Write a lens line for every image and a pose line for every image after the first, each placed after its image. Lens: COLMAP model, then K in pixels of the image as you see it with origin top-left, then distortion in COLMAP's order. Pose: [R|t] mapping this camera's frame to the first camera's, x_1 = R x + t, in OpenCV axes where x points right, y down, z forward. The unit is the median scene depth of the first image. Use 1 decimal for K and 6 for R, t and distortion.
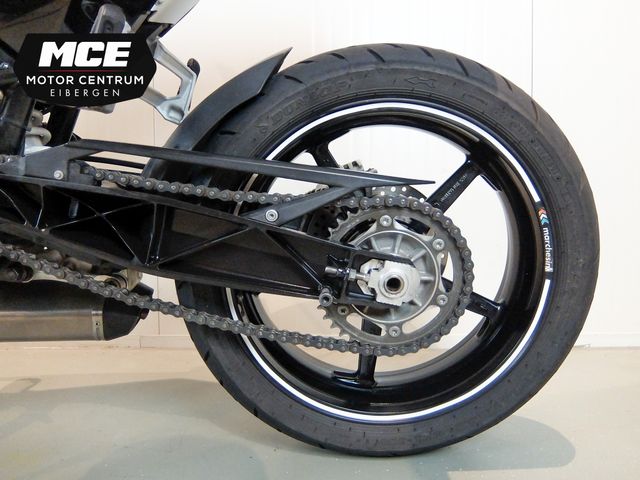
lens RADIAL K [[478.5, 0, 327.6], [0, 478.5, 246.3], [0, 0, 1]] dist [-0.027532, 0.005883]
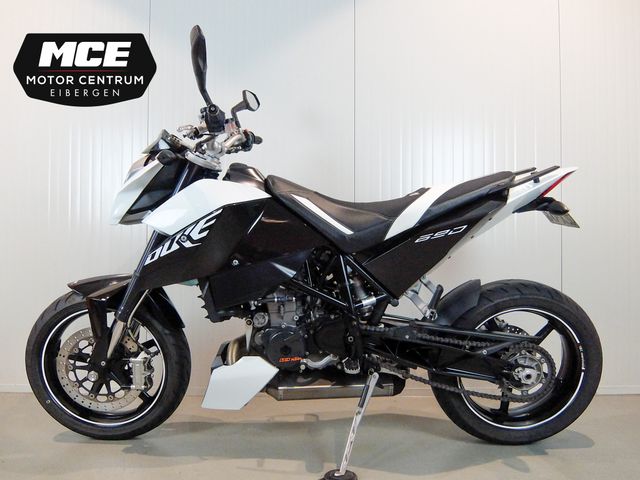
lens RADIAL K [[478.5, 0, 321.8], [0, 478.5, 243.0], [0, 0, 1]] dist [-0.027532, 0.005883]
pose [[0.999968, 0.004728, 0.006529, -0.993039], [-0.004317, 0.998090, -0.061628, -0.476954], [-0.006808, 0.061598, 0.998078, -1.632769]]
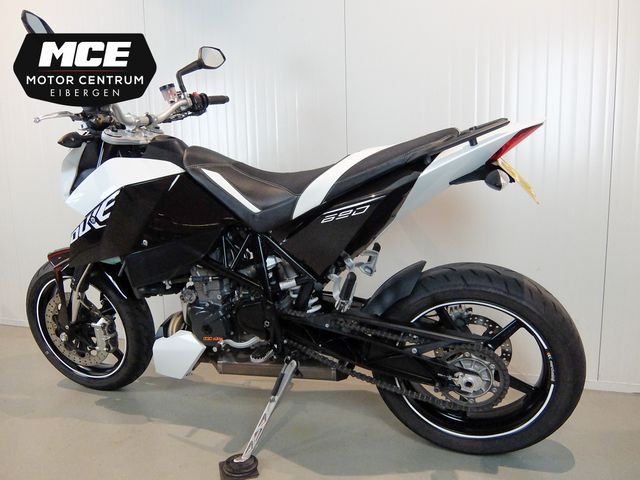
lens RADIAL K [[478.5, 0, 322.9], [0, 478.5, 242.4], [0, 0, 1]] dist [-0.027532, 0.005883]
pose [[0.947970, 0.026372, -0.317265, 0.168477], [0.002501, 0.995915, 0.090256, -0.735164], [0.318349, -0.086354, 0.944032, -1.189085]]
